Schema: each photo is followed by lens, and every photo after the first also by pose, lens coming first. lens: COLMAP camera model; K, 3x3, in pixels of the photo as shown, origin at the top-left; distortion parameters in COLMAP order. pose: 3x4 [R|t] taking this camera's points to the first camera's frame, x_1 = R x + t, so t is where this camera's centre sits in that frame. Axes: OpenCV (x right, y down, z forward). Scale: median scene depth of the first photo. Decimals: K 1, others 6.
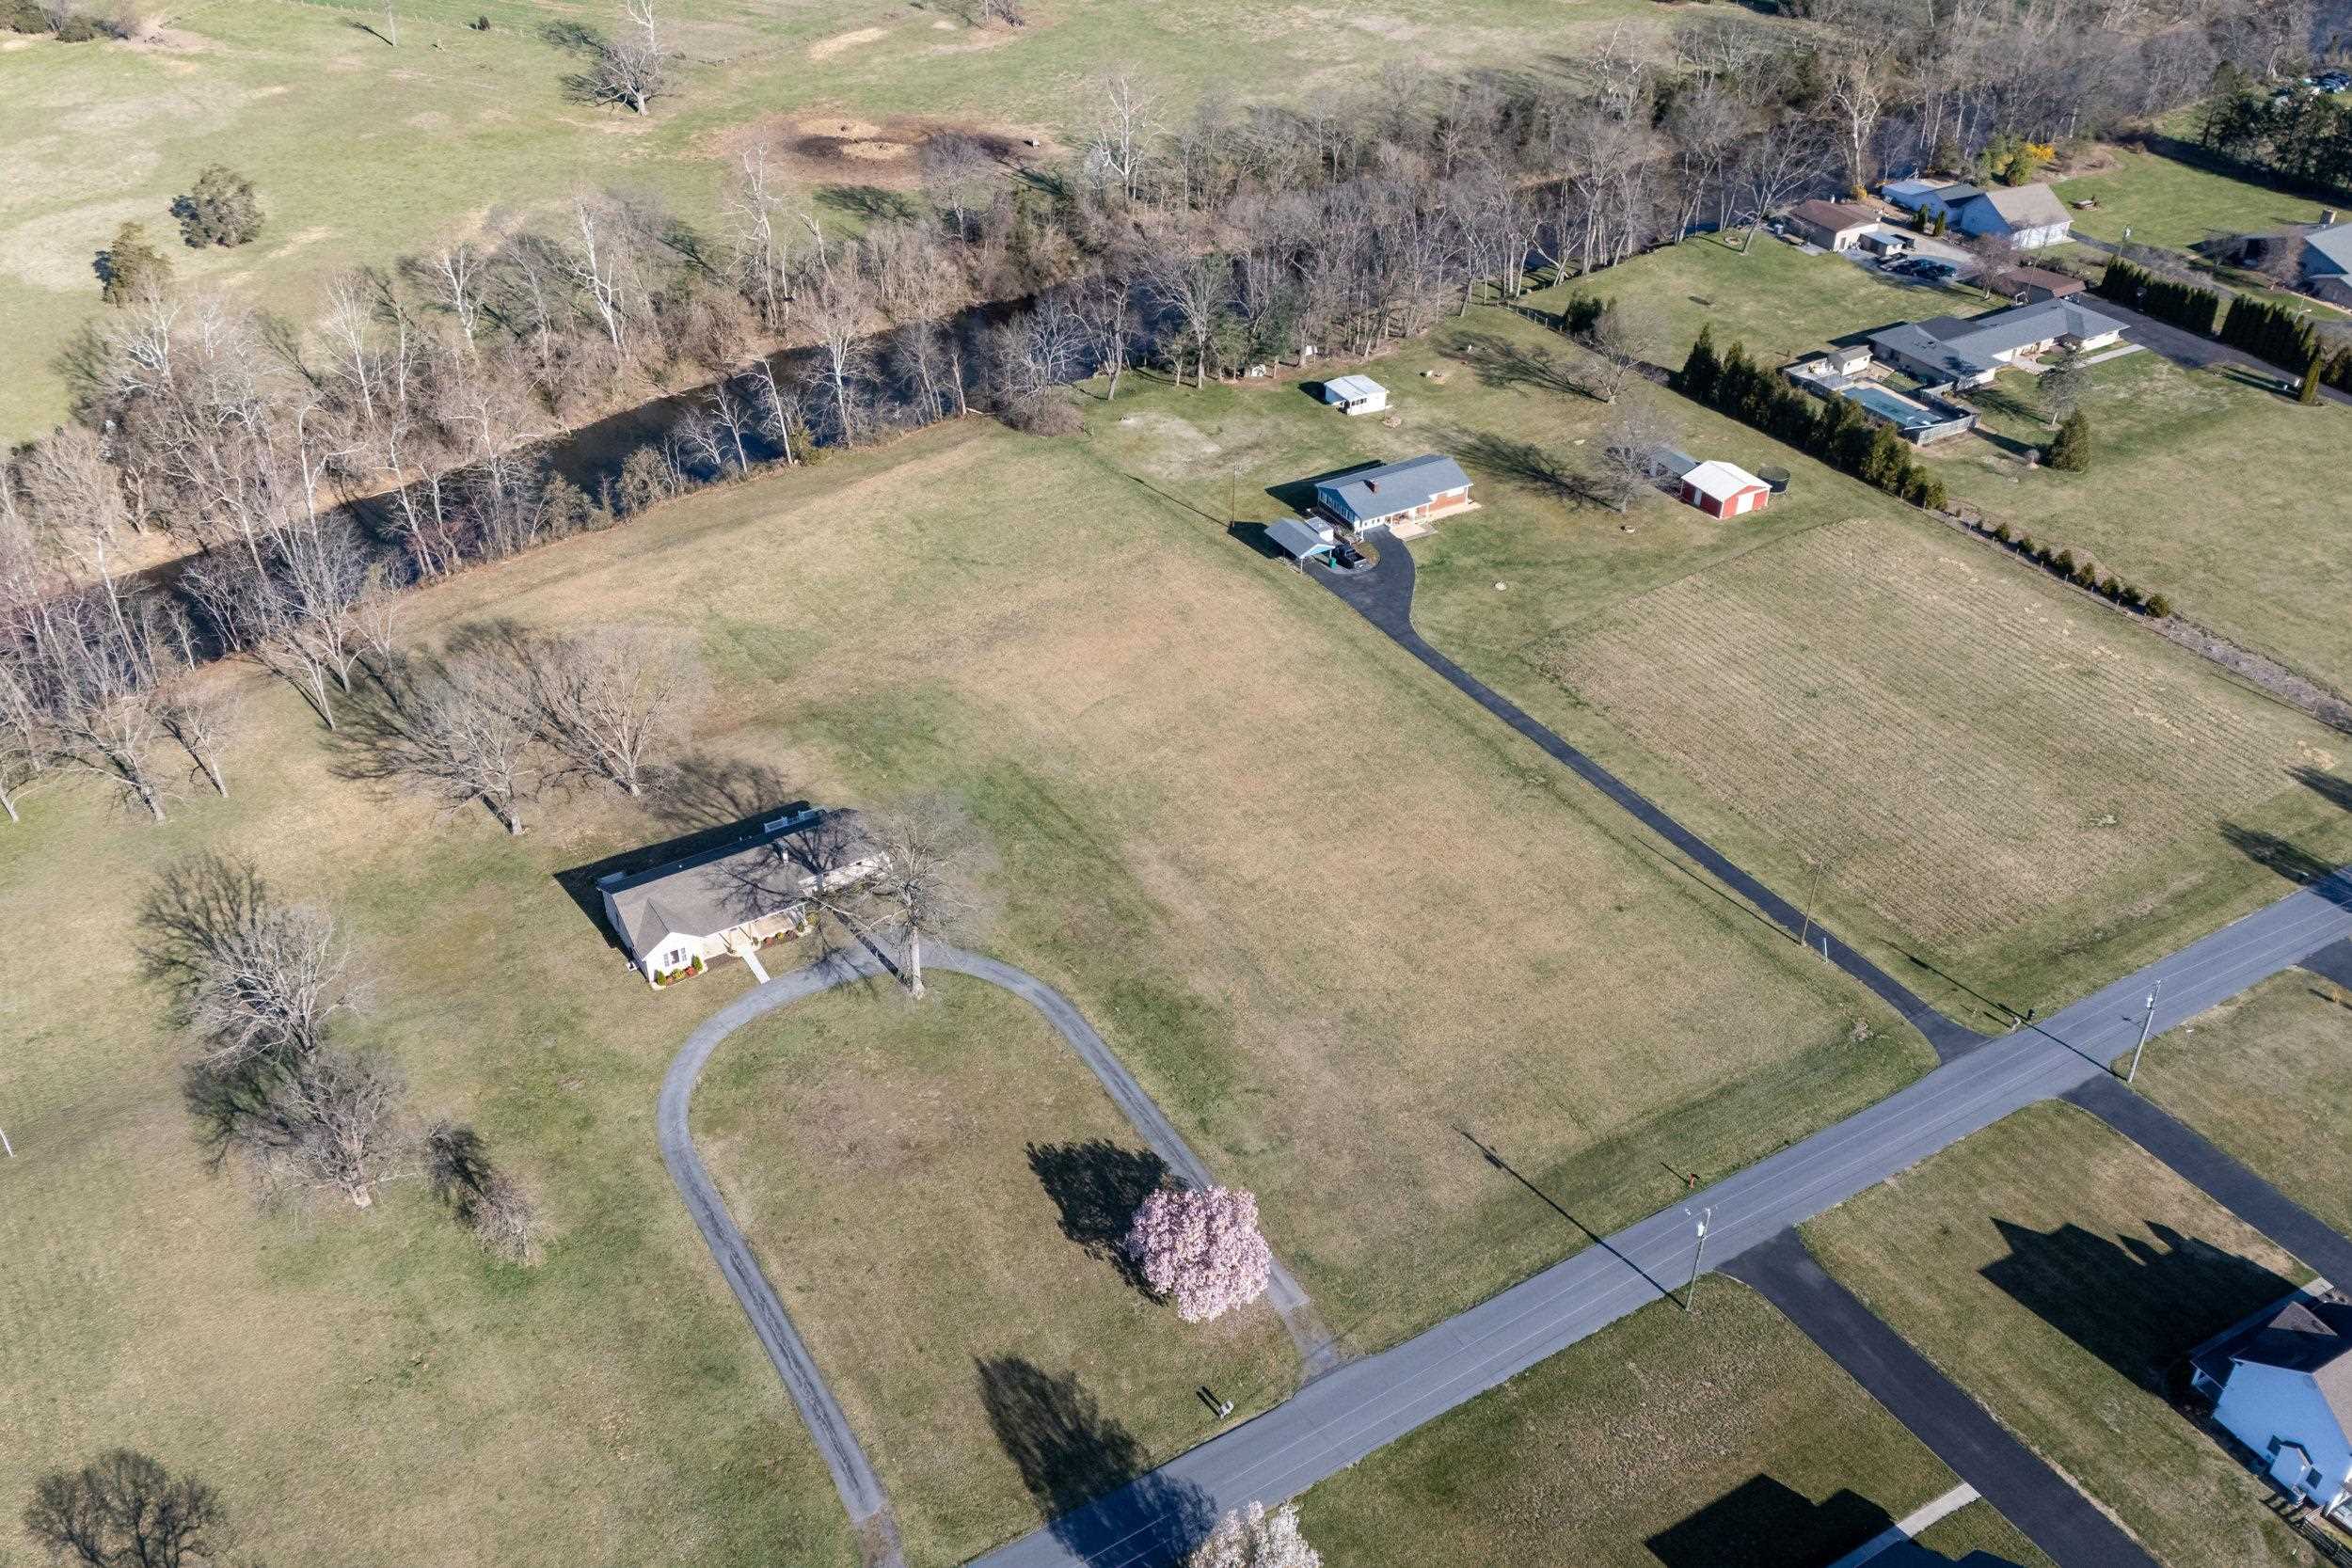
lens RADIAL K [[2010.9, 0, 1175.2], [0, 2010.9, 810.2], [0, 0, 1]] dist [0.076469, -0.072978]
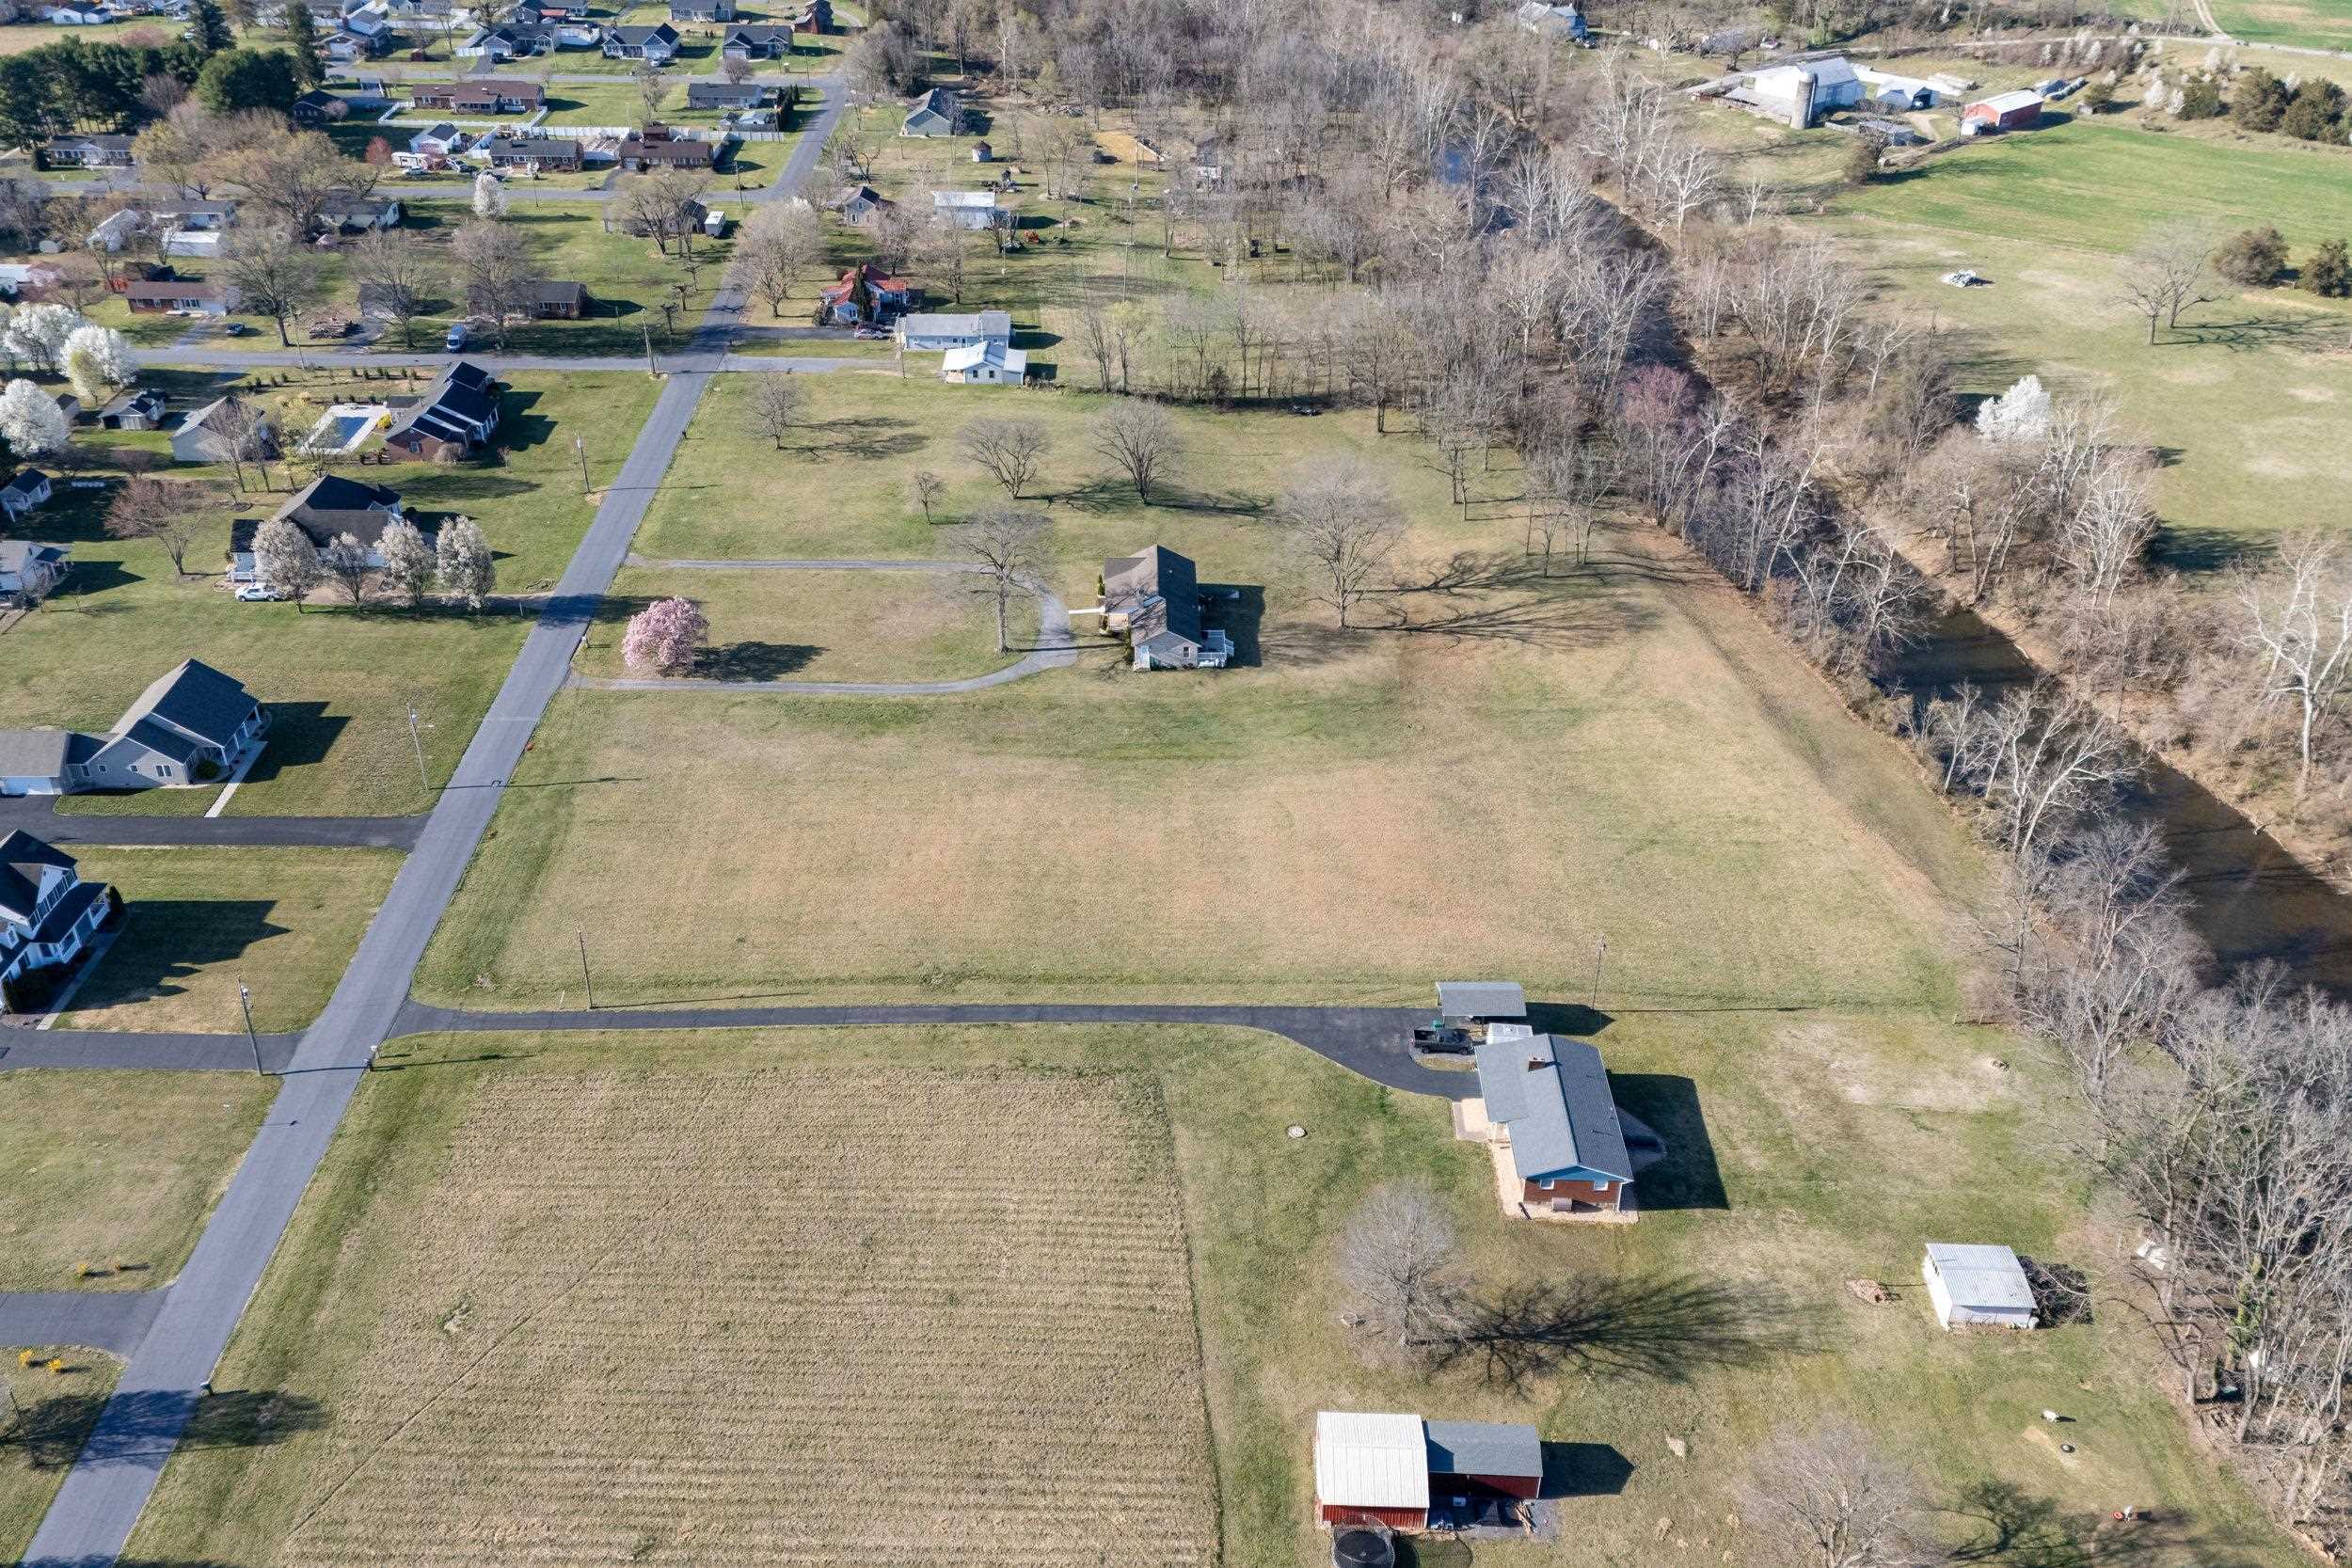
lens RADIAL K [[2010.9, 0, 1175.2], [0, 2010.9, 810.2], [0, 0, 1]] dist [0.076469, -0.072978]
pose [[-0.505350, 0.449711, -0.736465, 0.681102], [-0.515645, 0.526948, 0.675600, -0.656000], [0.691904, 0.721169, -0.034402, 0.906571]]
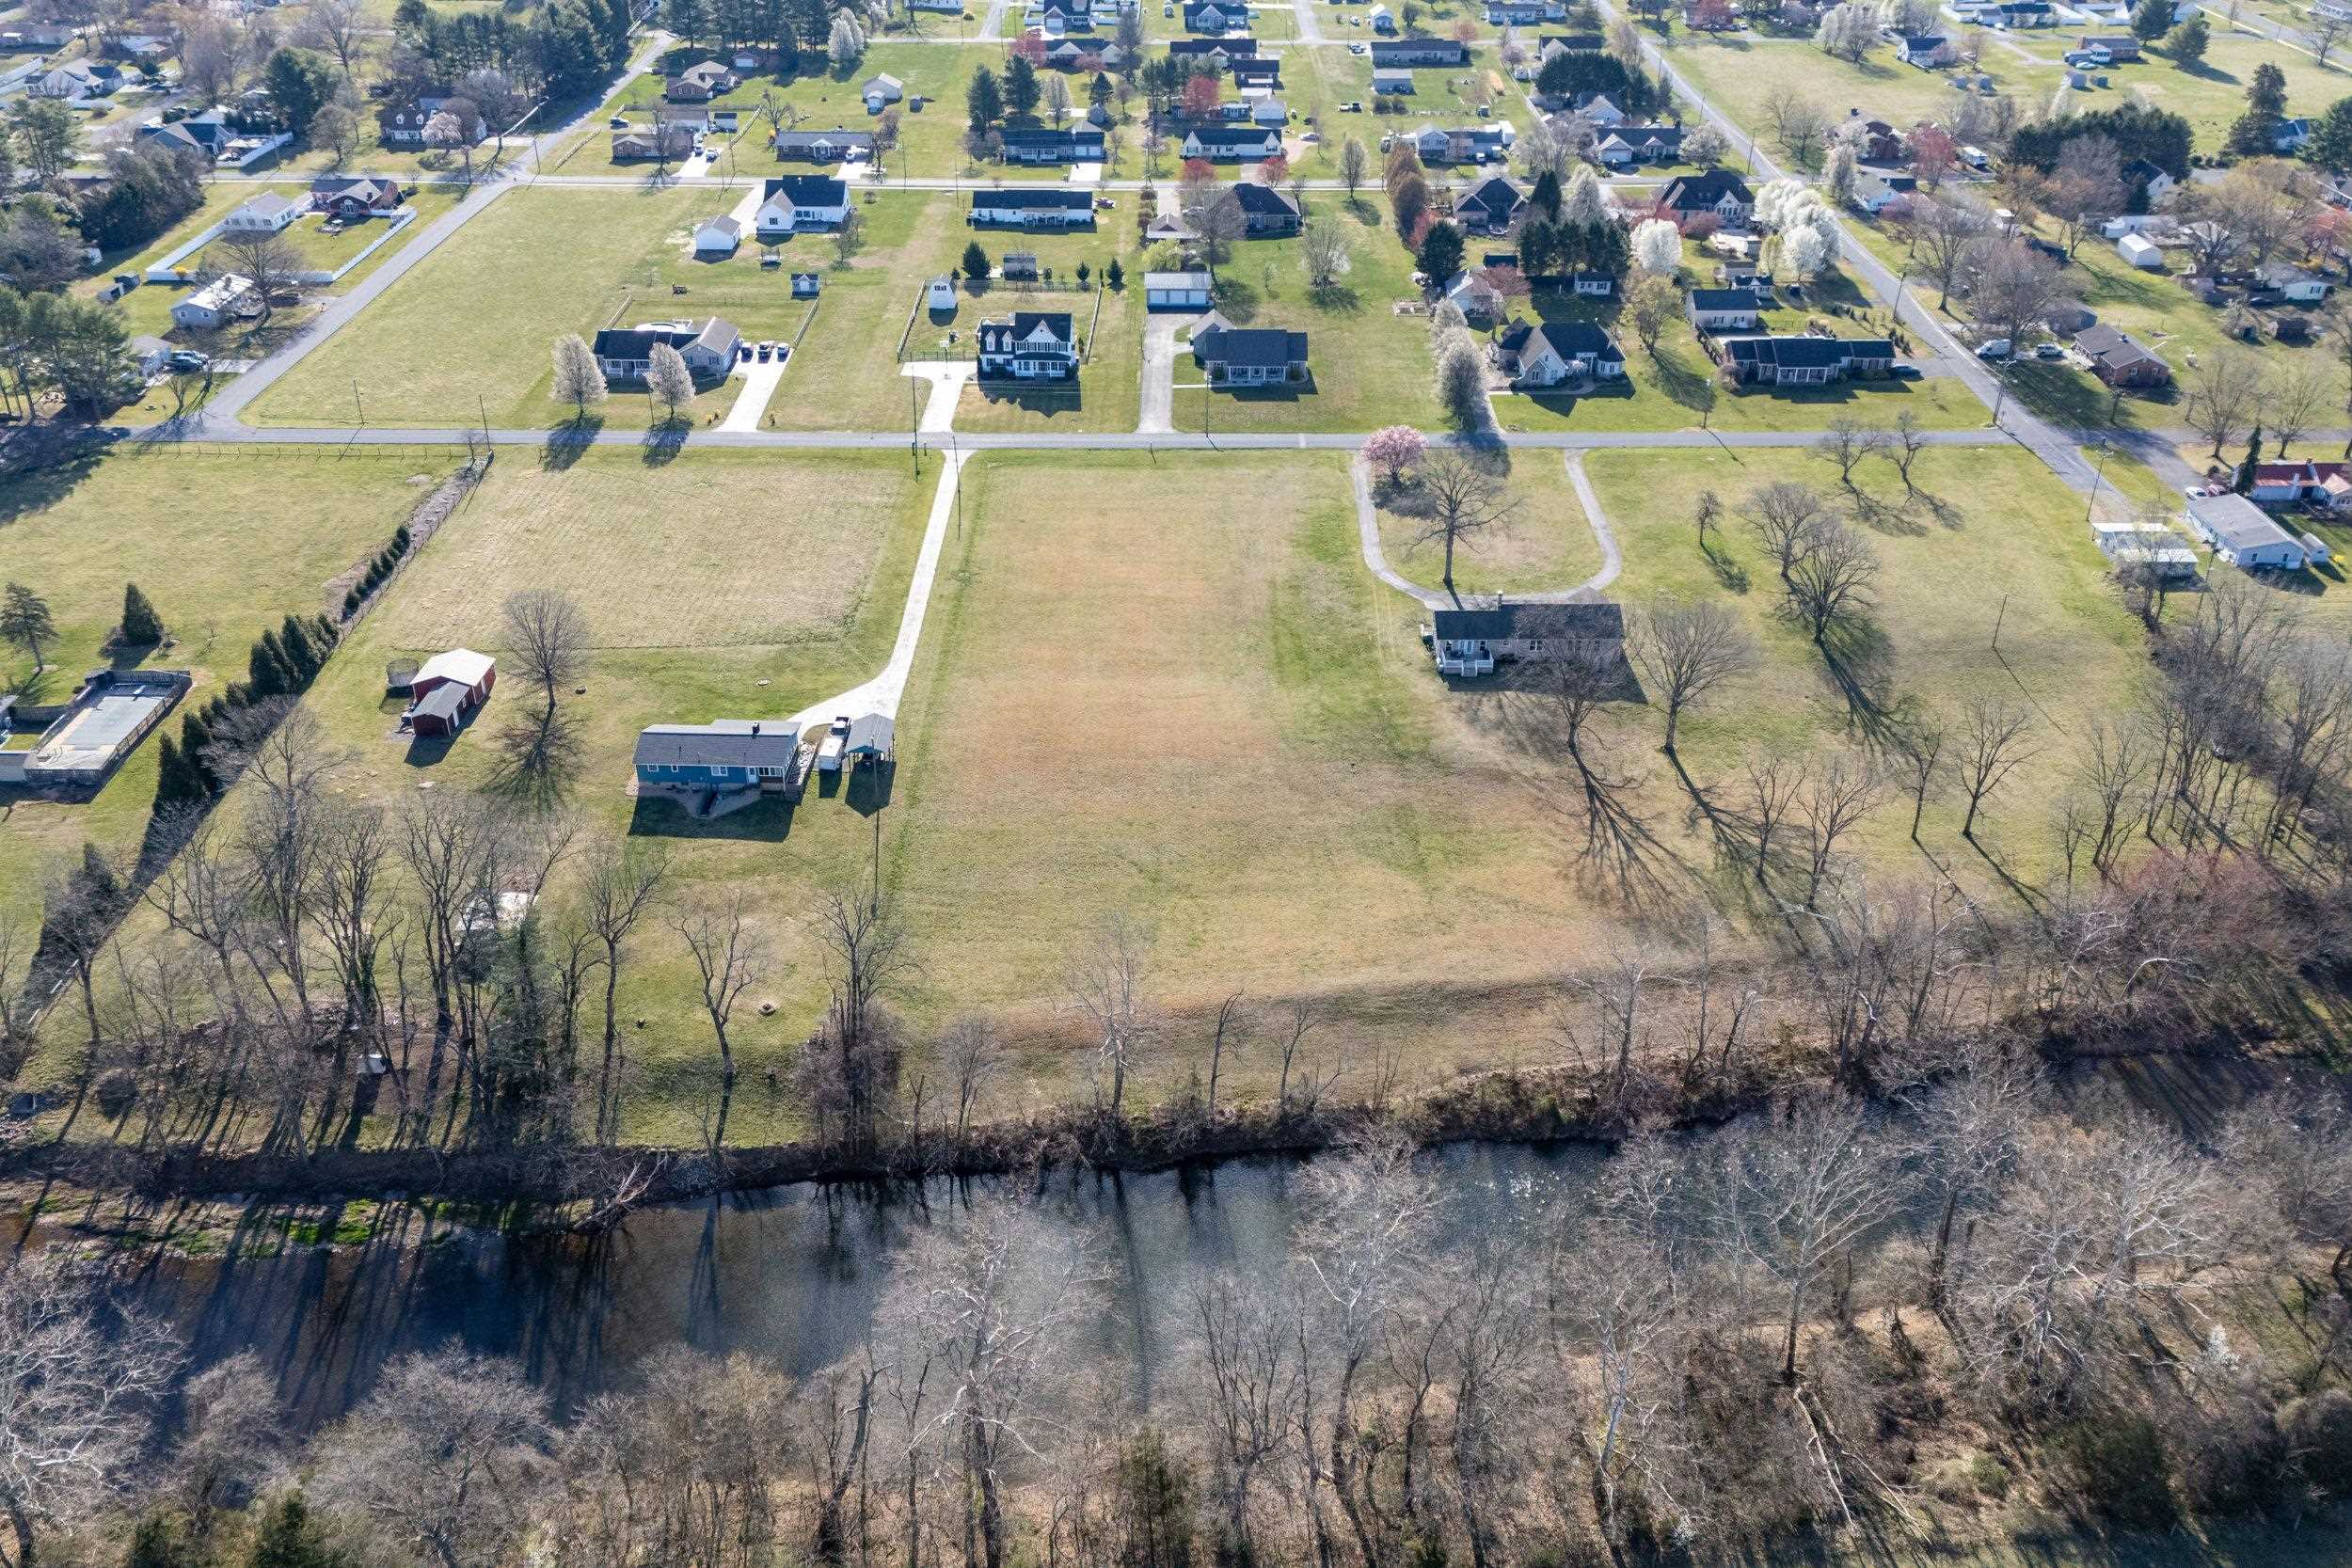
lens RADIAL K [[2018.1, 0, 1178.4], [0, 2018.1, 795.0], [0, 0, 1]] dist [0.103042, -0.141102]
pose [[-0.851776, -0.271879, 0.447838, -0.531264], [0.299931, 0.447811, 0.842322, -0.932743], [-0.429556, 0.851791, -0.299890, 1.280336]]
